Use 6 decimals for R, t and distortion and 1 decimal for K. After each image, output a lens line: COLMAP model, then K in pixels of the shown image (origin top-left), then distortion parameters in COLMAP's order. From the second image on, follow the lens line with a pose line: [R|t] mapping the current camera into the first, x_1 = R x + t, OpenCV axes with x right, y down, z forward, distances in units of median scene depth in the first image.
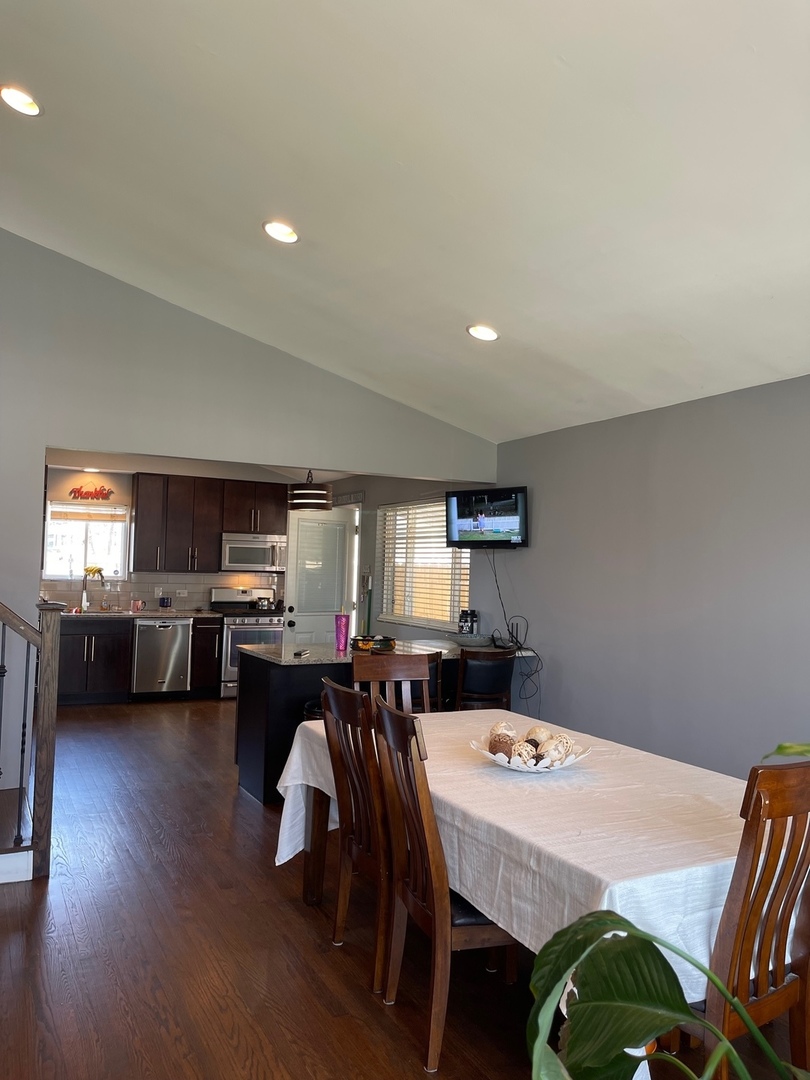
lens RADIAL K [[820.1, 0, 405.0], [0, 820.1, 540.0], [0, 0, 1]] dist [0.002273, 0.000407]
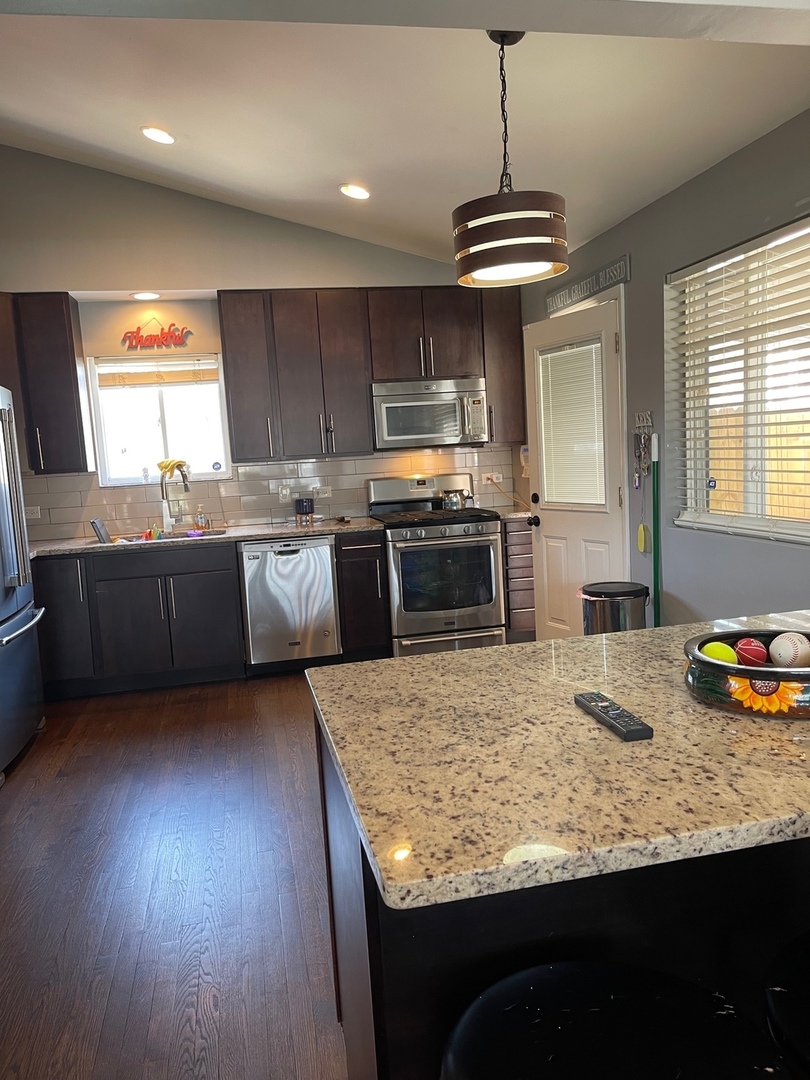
lens RADIAL K [[851.3, 0, 422.2], [0, 851.3, 570.0], [0, 0, 1]] dist [0.004035, 0.001067]
pose [[0.966719, -0.046778, -0.251528, -0.045007], [0.090959, 0.981750, 0.167012, 0.023721], [0.239125, -0.184333, 0.953331, 0.421107]]
